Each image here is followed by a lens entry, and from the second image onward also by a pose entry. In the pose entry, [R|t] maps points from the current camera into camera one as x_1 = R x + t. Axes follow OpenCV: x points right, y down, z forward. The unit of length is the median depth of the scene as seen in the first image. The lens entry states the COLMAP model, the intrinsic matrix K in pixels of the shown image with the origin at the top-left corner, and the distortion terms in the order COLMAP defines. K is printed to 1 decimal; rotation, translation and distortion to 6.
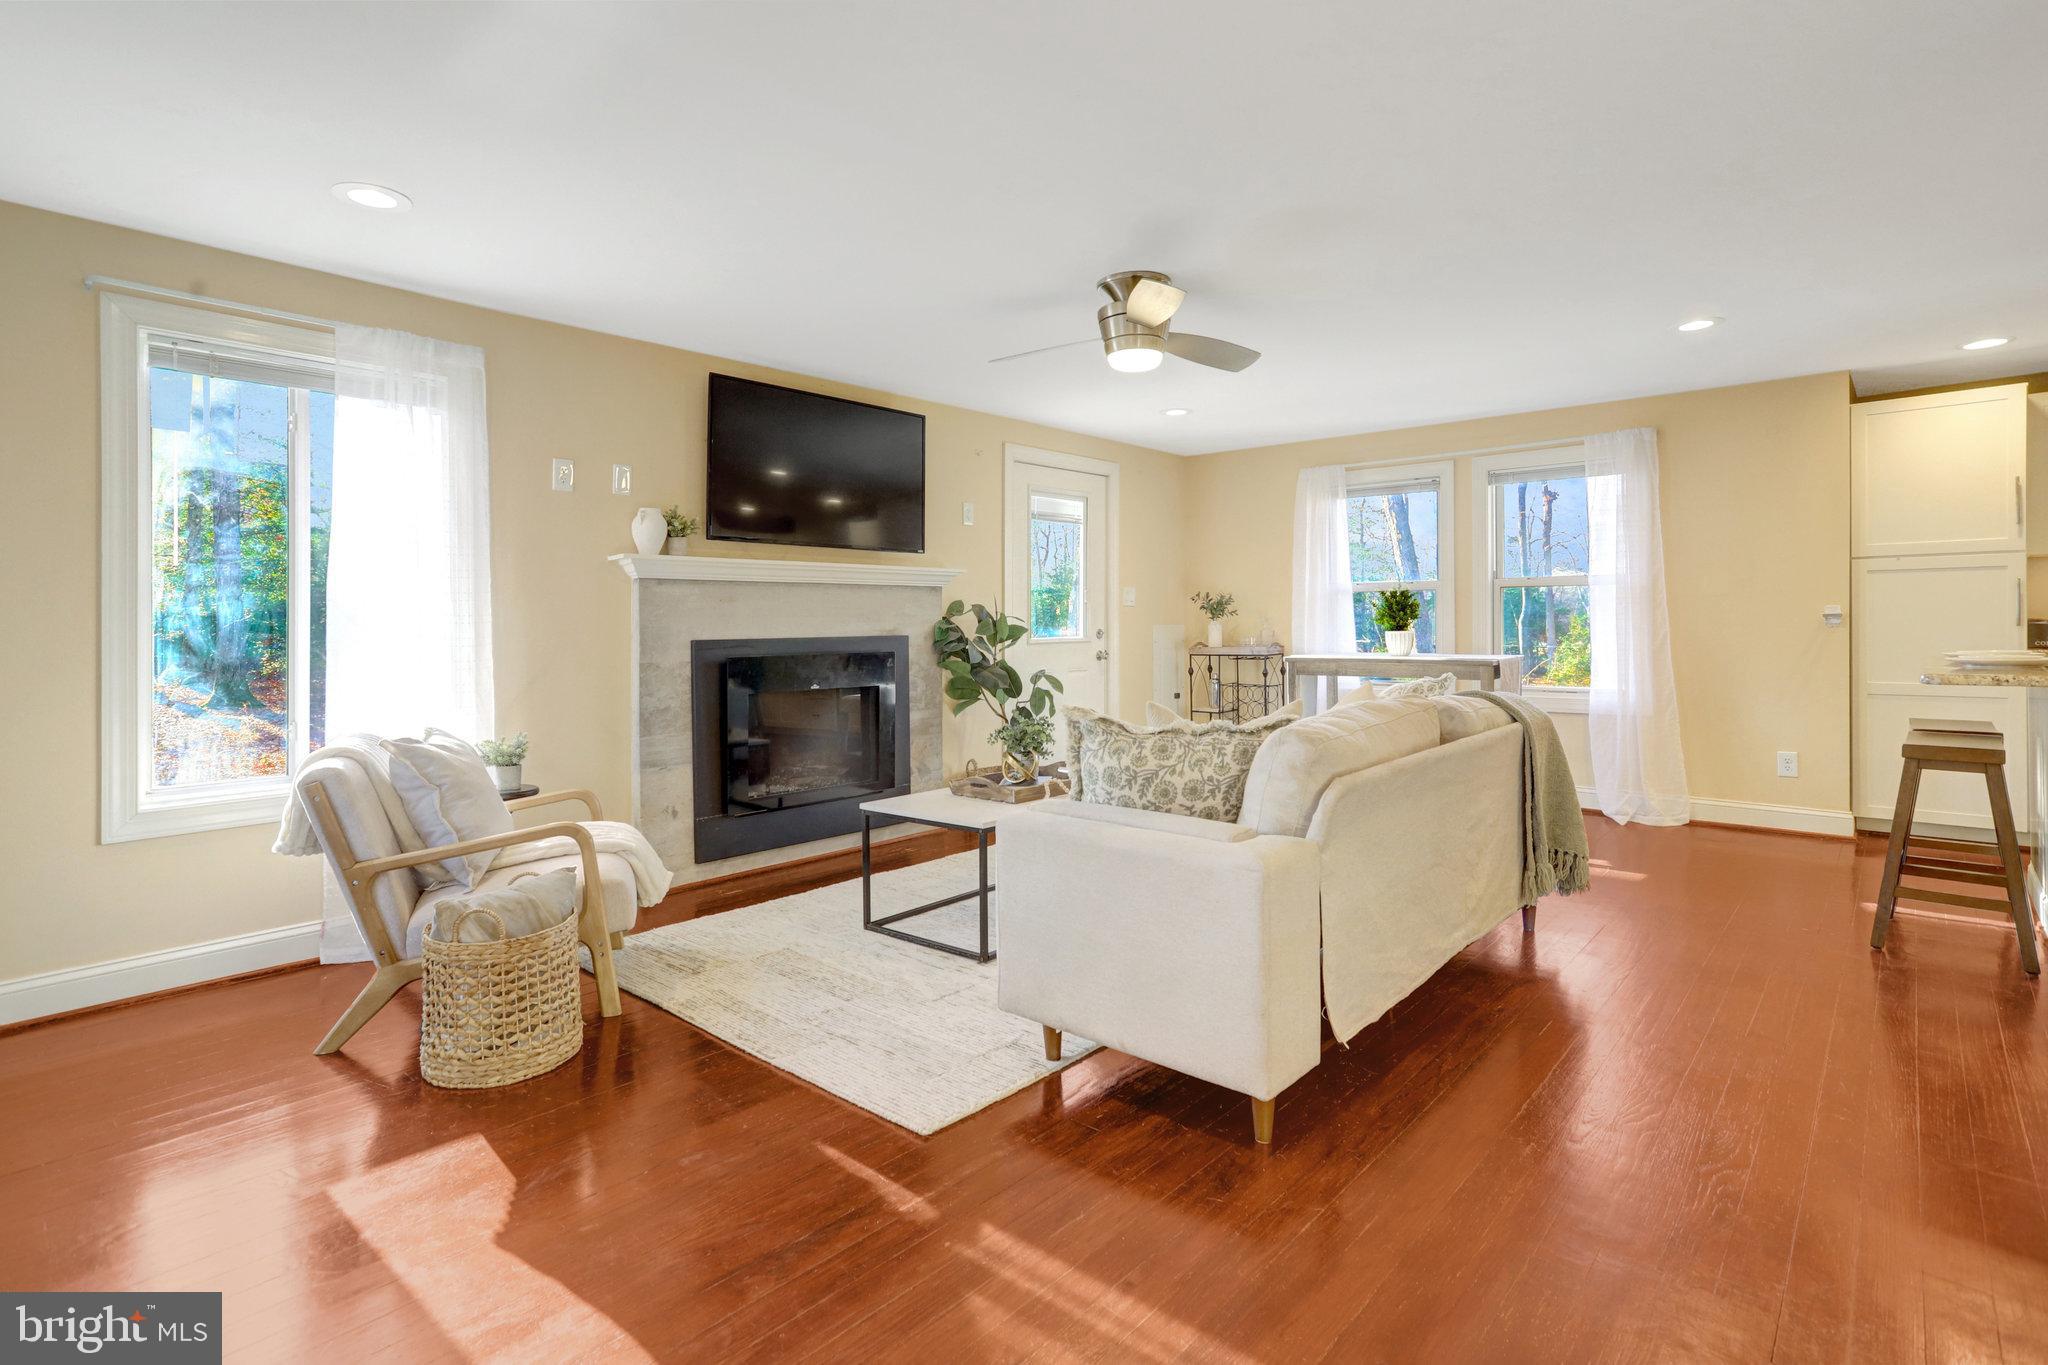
lens RADIAL K [[1010.0, 0, 1005.8], [0, 1010.0, 627.1], [0, 0, 1]] dist [-0.015921, 0.012132]
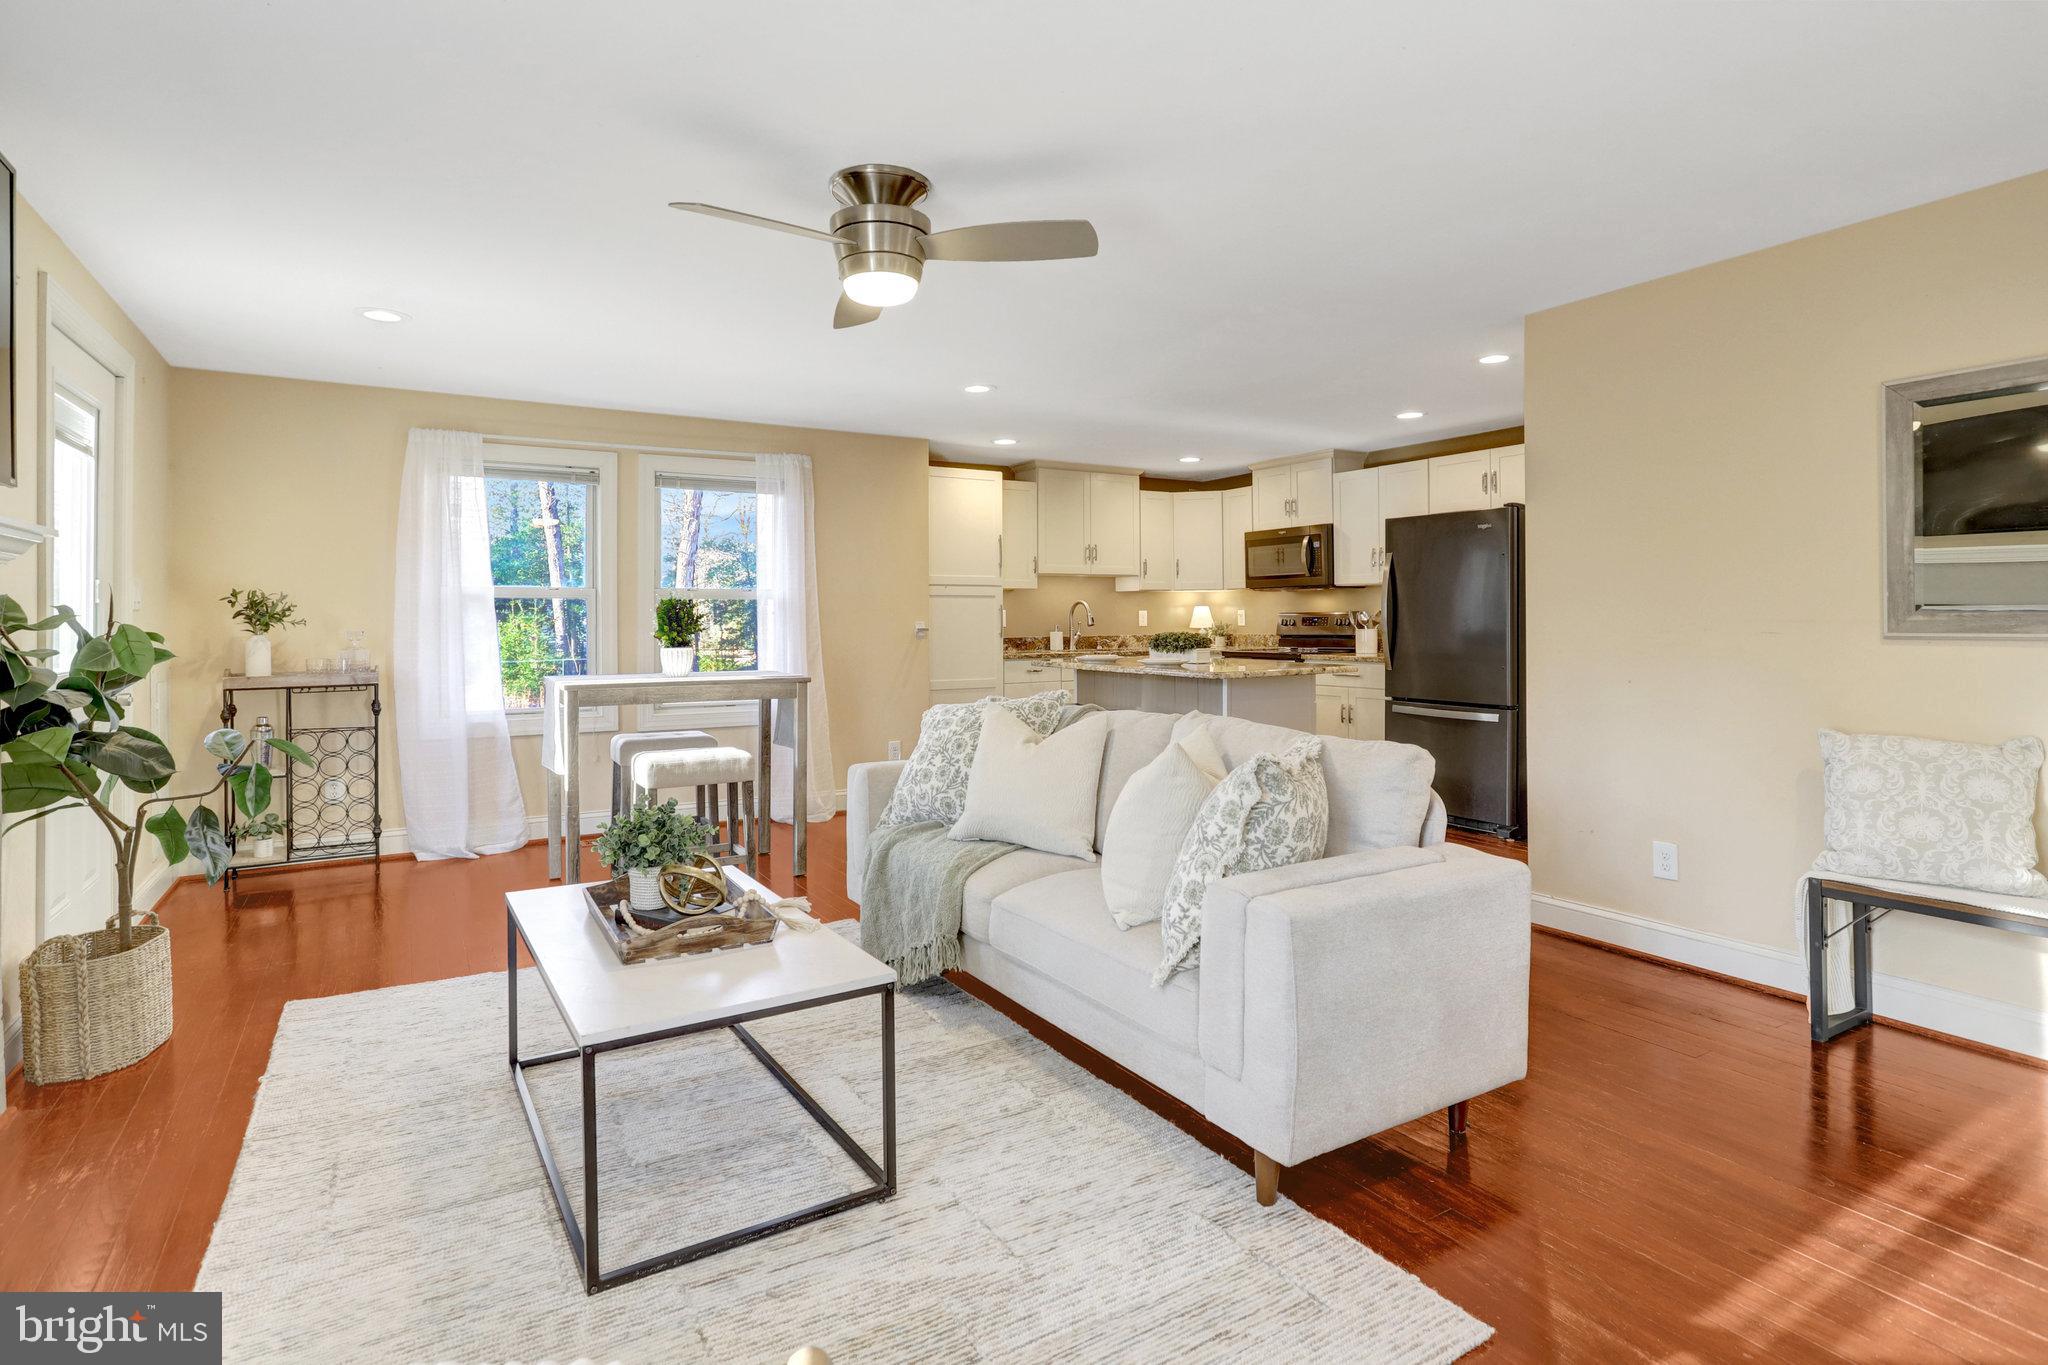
lens RADIAL K [[1051.2, 0, 1009.3], [0, 1051.2, 616.3], [0, 0, 1]] dist [-0.013350, 0.001813]
pose [[0.299171, 0.010424, 0.954143, -0.478938], [0.004569, 0.999913, -0.012356, -0.012987], [-0.954189, 0.008056, 0.299097, 0.566617]]
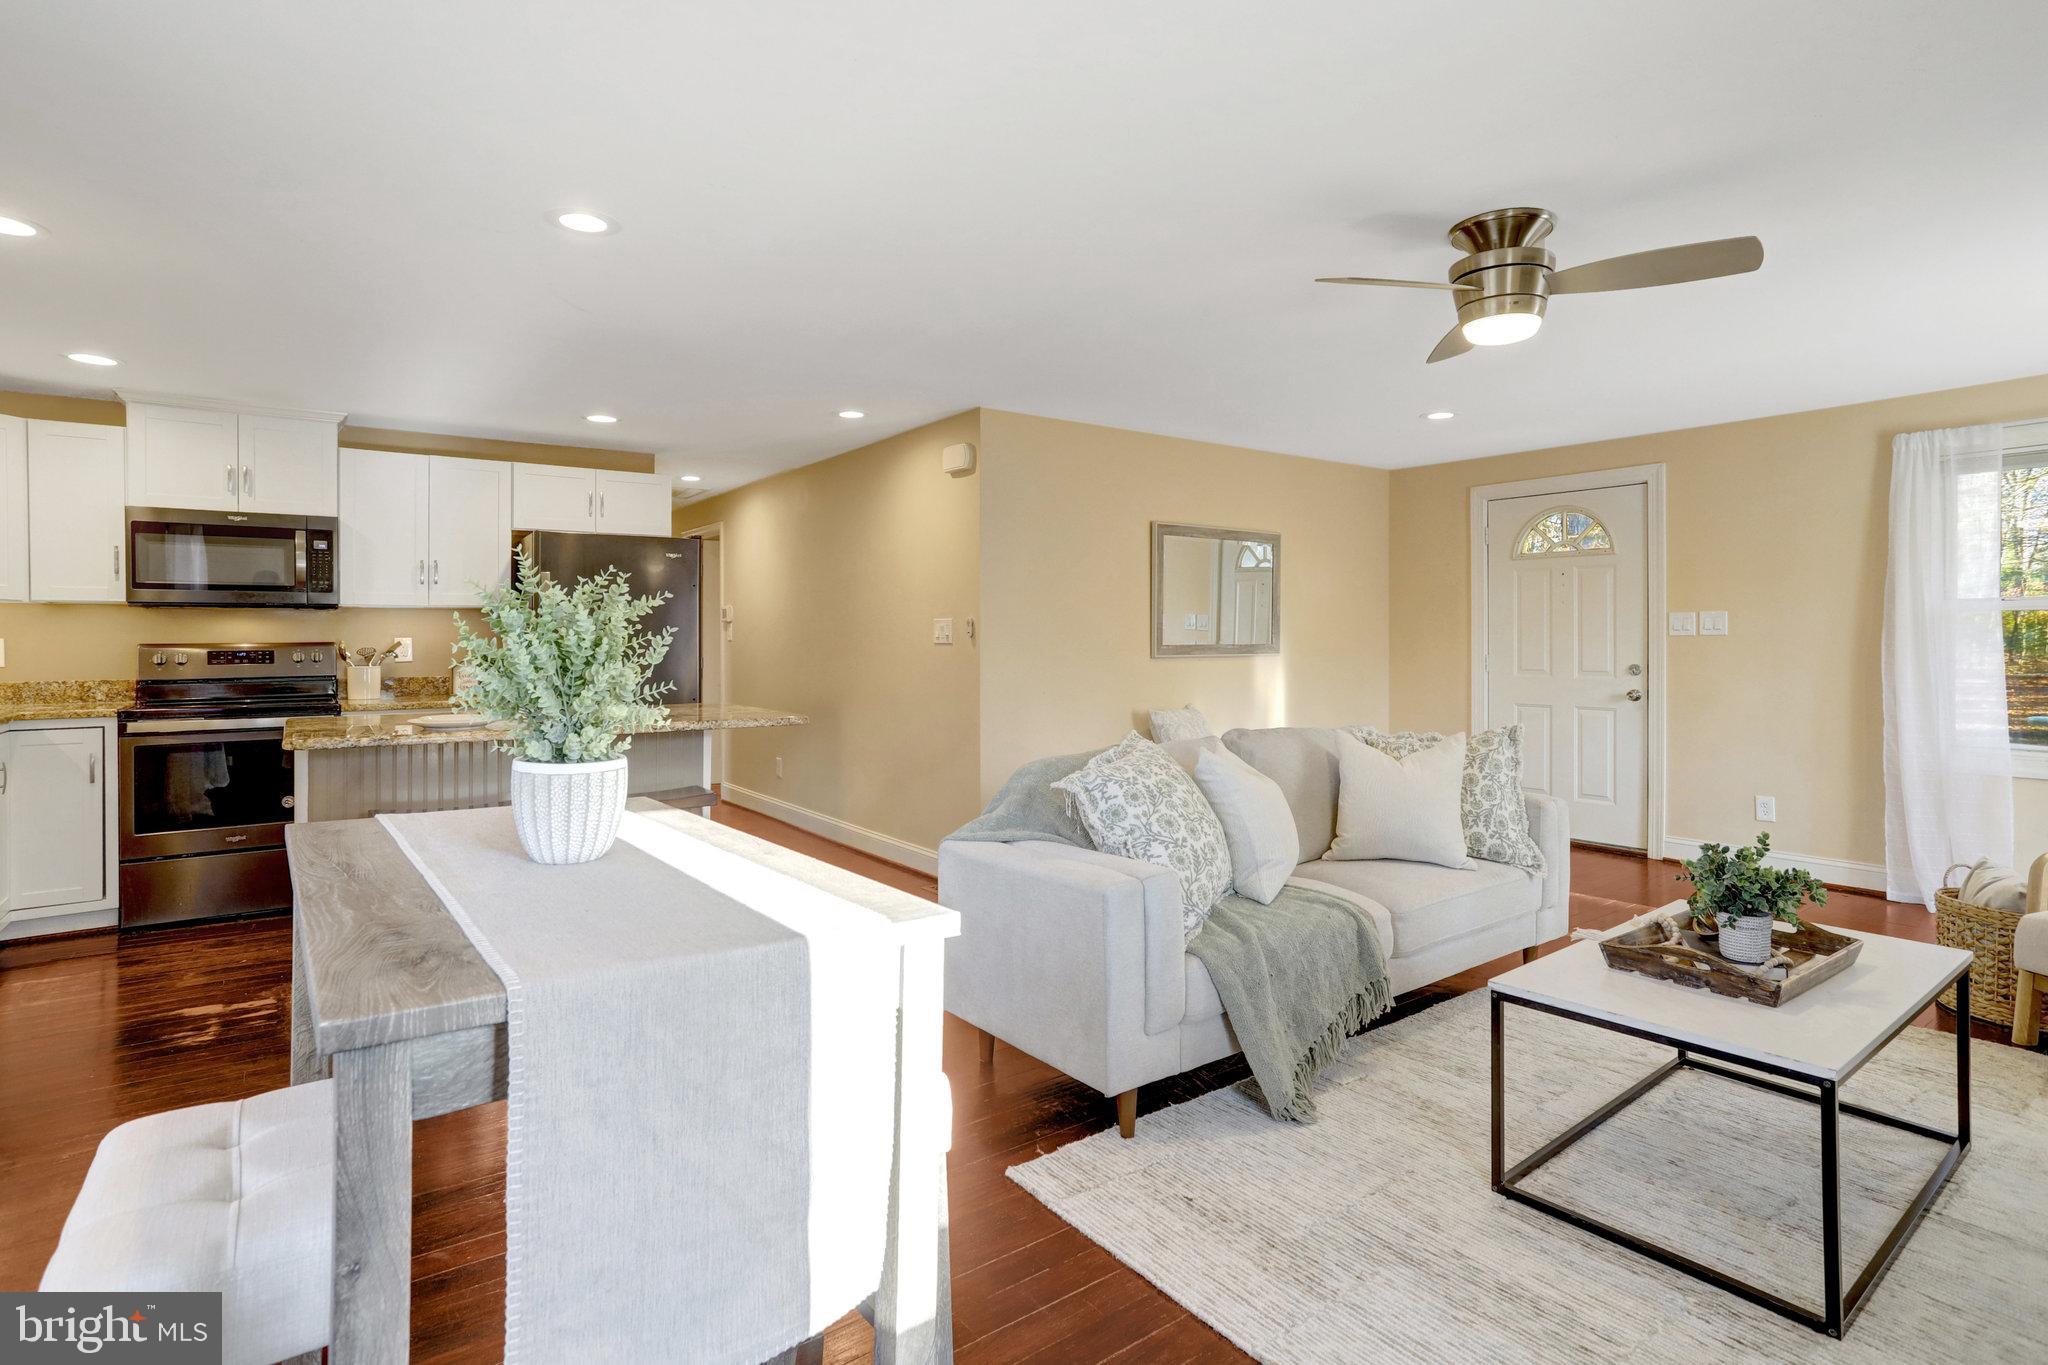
lens RADIAL K [[1010.0, 0, 1016.2], [0, 1010.0, 636.2], [0, 0, 1]] dist [-0.015921, 0.012132]
pose [[-0.982078, 0.015786, 0.187815, 0.288095], [0.015436, 0.999875, -0.003327, -0.029841], [-0.187844, -0.000369, -0.982199, 1.510003]]
